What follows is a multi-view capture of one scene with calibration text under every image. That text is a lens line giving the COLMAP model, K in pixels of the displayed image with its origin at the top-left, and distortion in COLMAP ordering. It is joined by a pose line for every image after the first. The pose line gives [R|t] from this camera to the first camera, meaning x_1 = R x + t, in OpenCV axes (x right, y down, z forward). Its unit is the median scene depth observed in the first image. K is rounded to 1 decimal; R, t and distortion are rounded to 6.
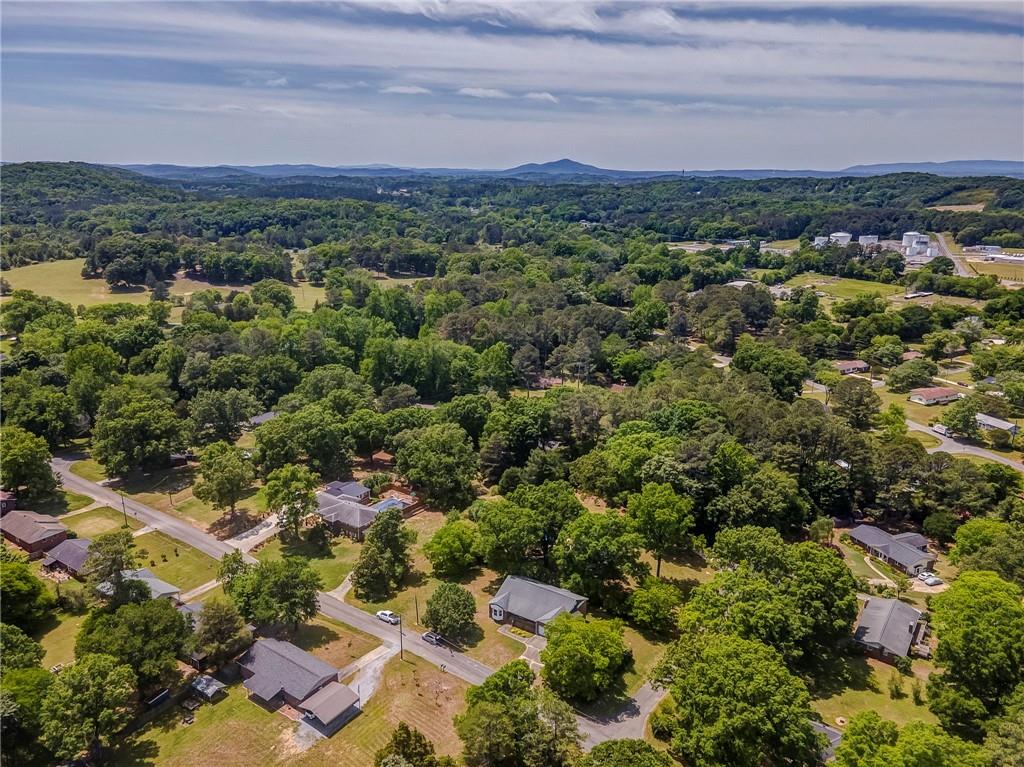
lens RADIAL K [[778.6, 0, 488.8], [0, 778.6, 382.3], [0, 0, 1]] dist [0.047868, 0.009881]
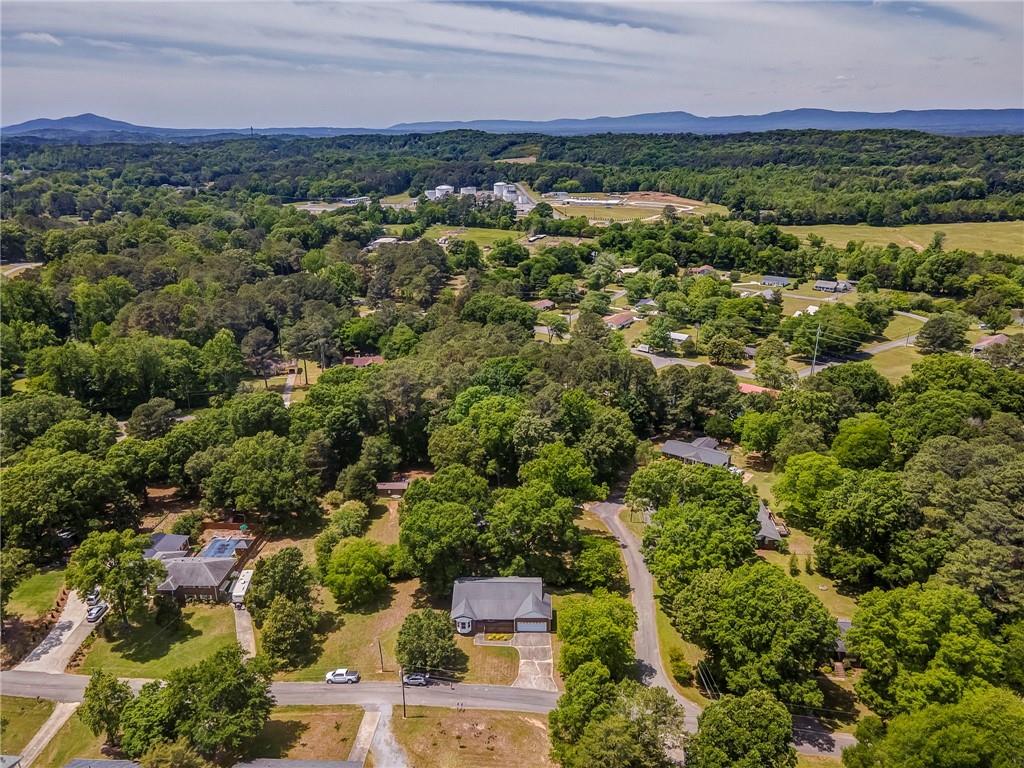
lens RADIAL K [[778.6, 0, 488.8], [0, 778.6, 382.8], [0, 0, 1]] dist [0.047868, 0.009881]
pose [[0.836134, -0.181494, 0.517628, -0.115906], [0.156144, 0.983386, 0.092579, -0.016716], [-0.525831, 0.003416, 0.850582, 0.070002]]
